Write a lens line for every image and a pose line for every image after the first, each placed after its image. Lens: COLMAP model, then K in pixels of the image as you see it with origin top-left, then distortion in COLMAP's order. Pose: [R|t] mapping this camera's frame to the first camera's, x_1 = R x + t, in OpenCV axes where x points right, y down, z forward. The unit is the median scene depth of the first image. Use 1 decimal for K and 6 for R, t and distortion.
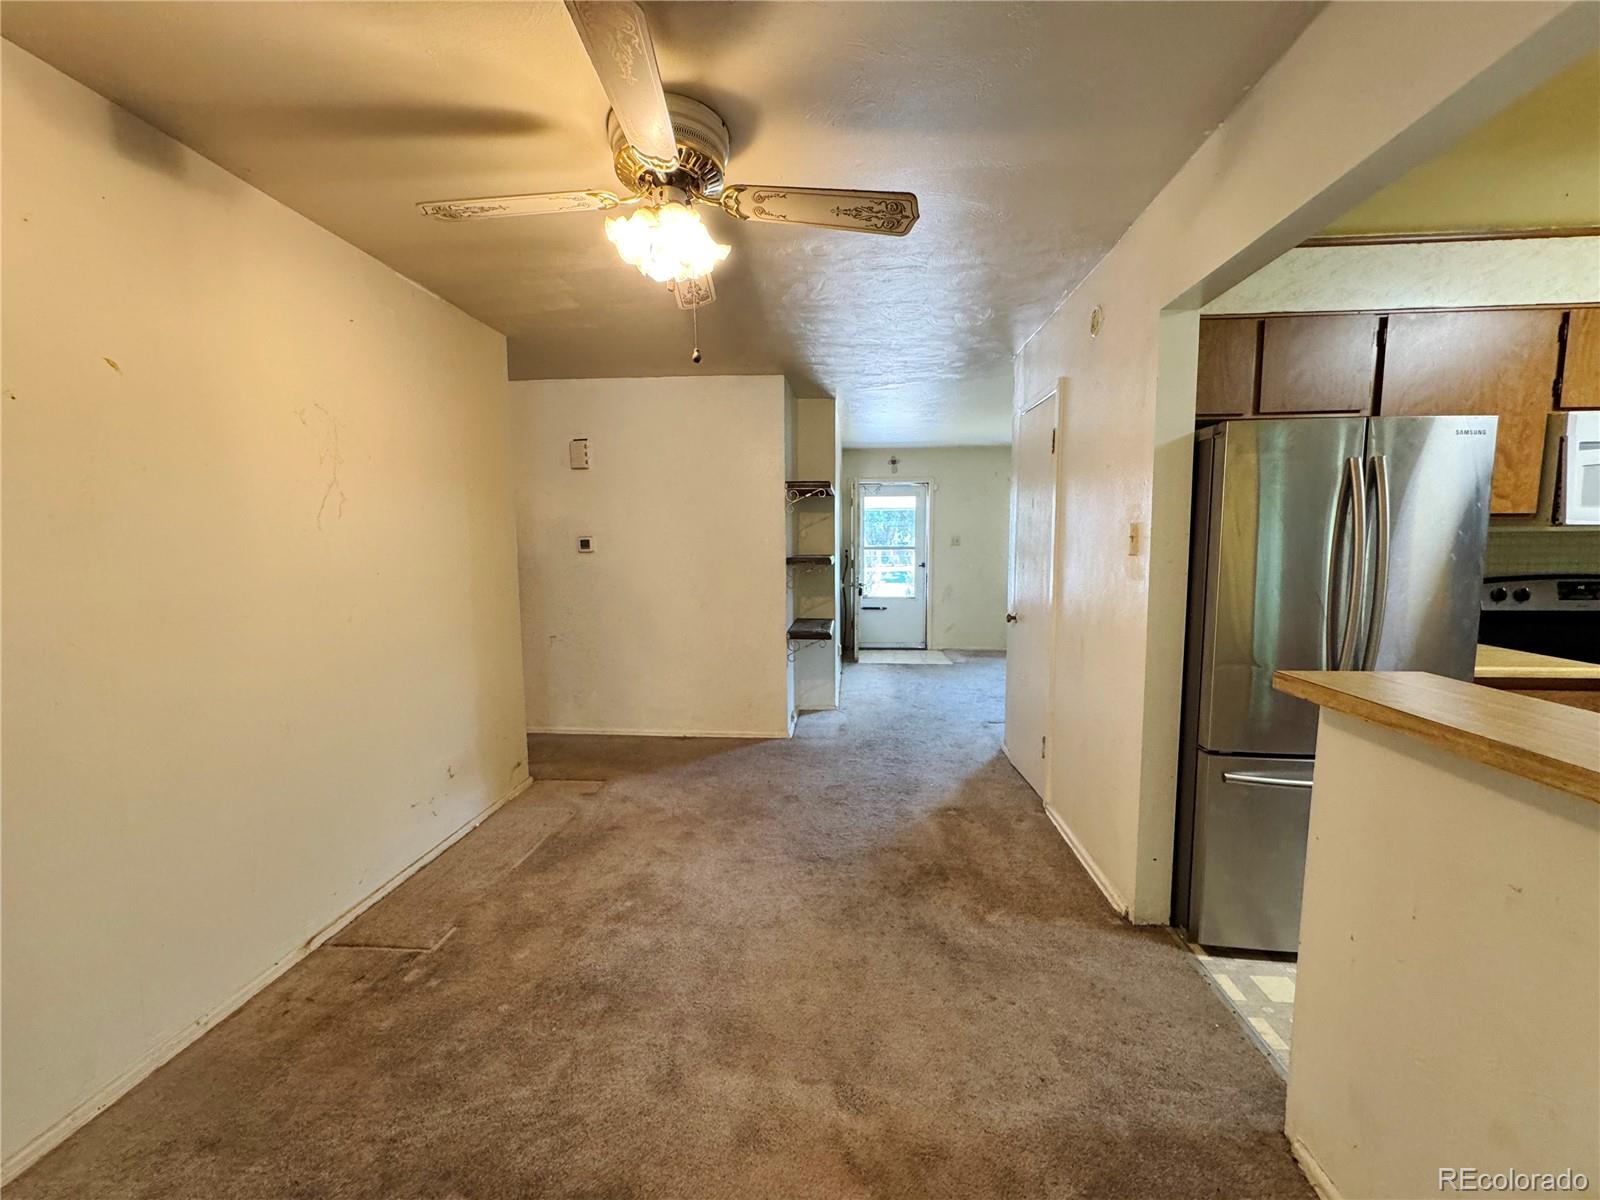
lens RADIAL K [[643.1, 0, 800.0], [0, 643.1, 600.0], [0, 0, 1]] dist [0.001951, 0.000543]
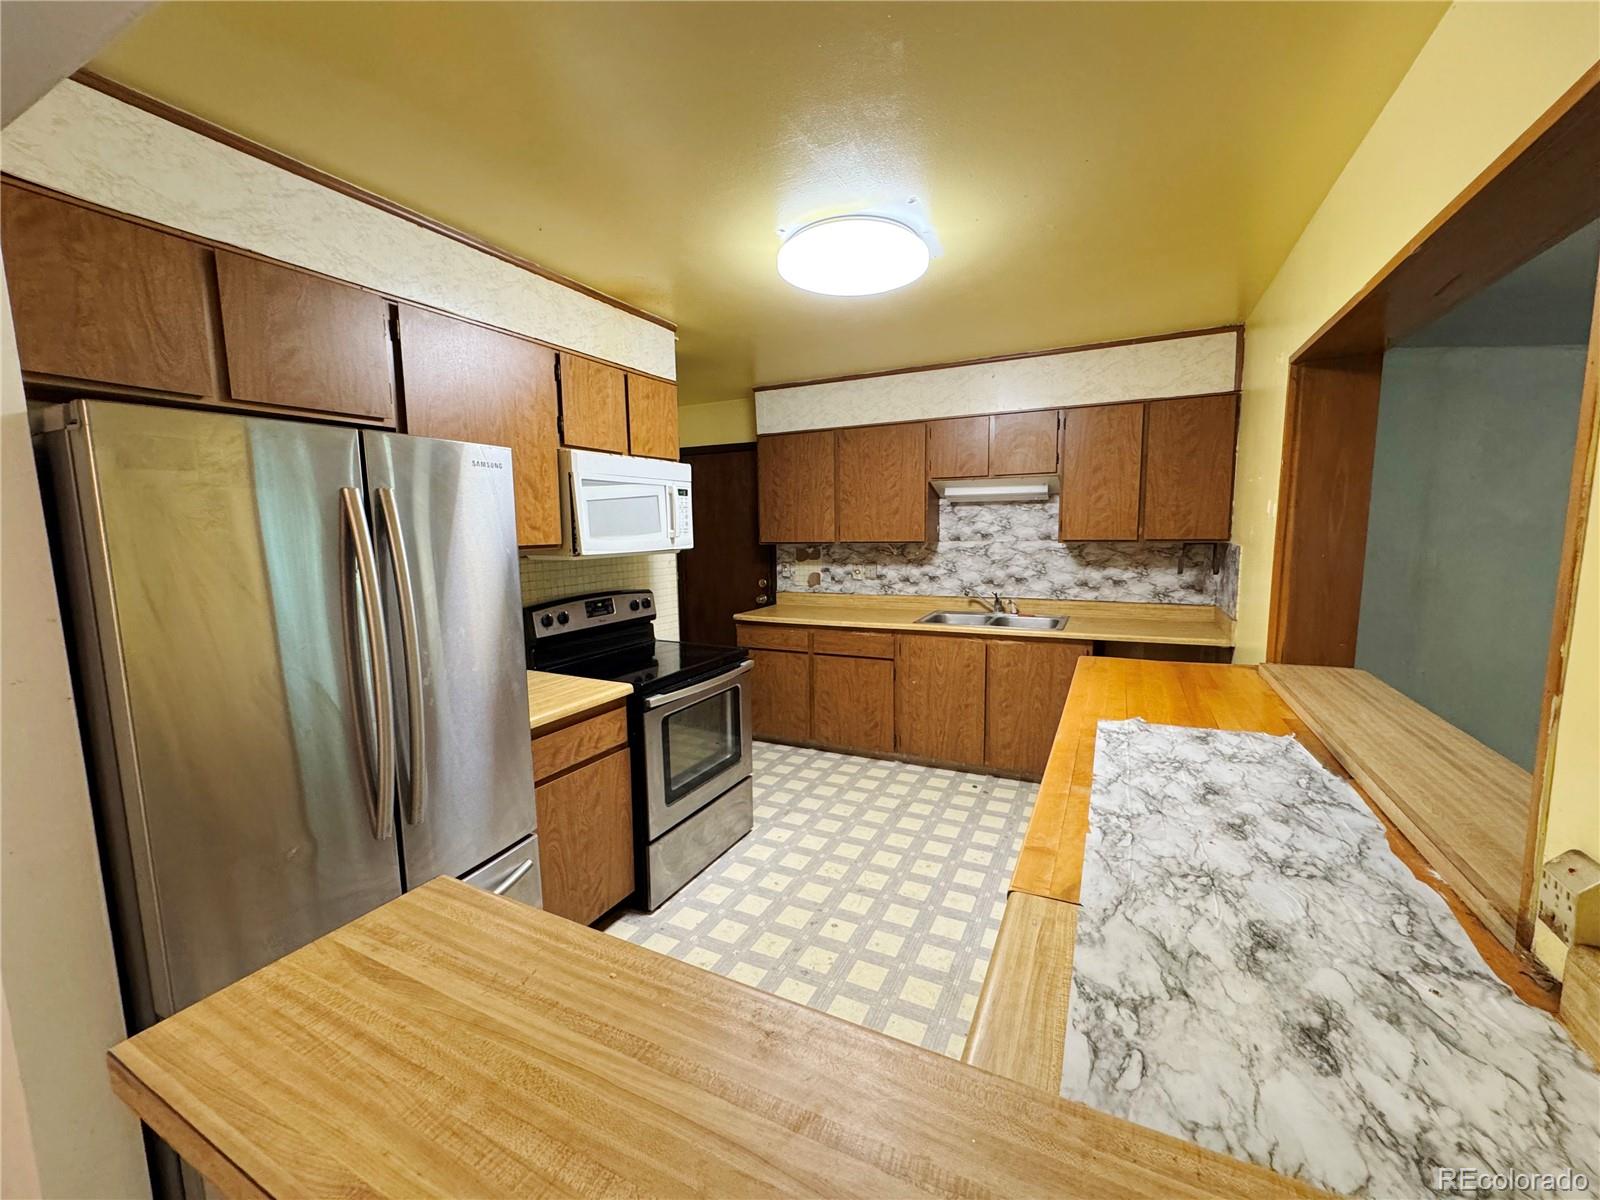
lens RADIAL K [[643.1, 0, 800.0], [0, 643.1, 600.0], [0, 0, 1]] dist [0.001951, 0.000543]
pose [[0.384741, -0.110381, 0.916401, 0.329069], [0.095805, 0.992237, 0.079292, -0.090901], [-0.918039, 0.057289, 0.392330, 0.245925]]
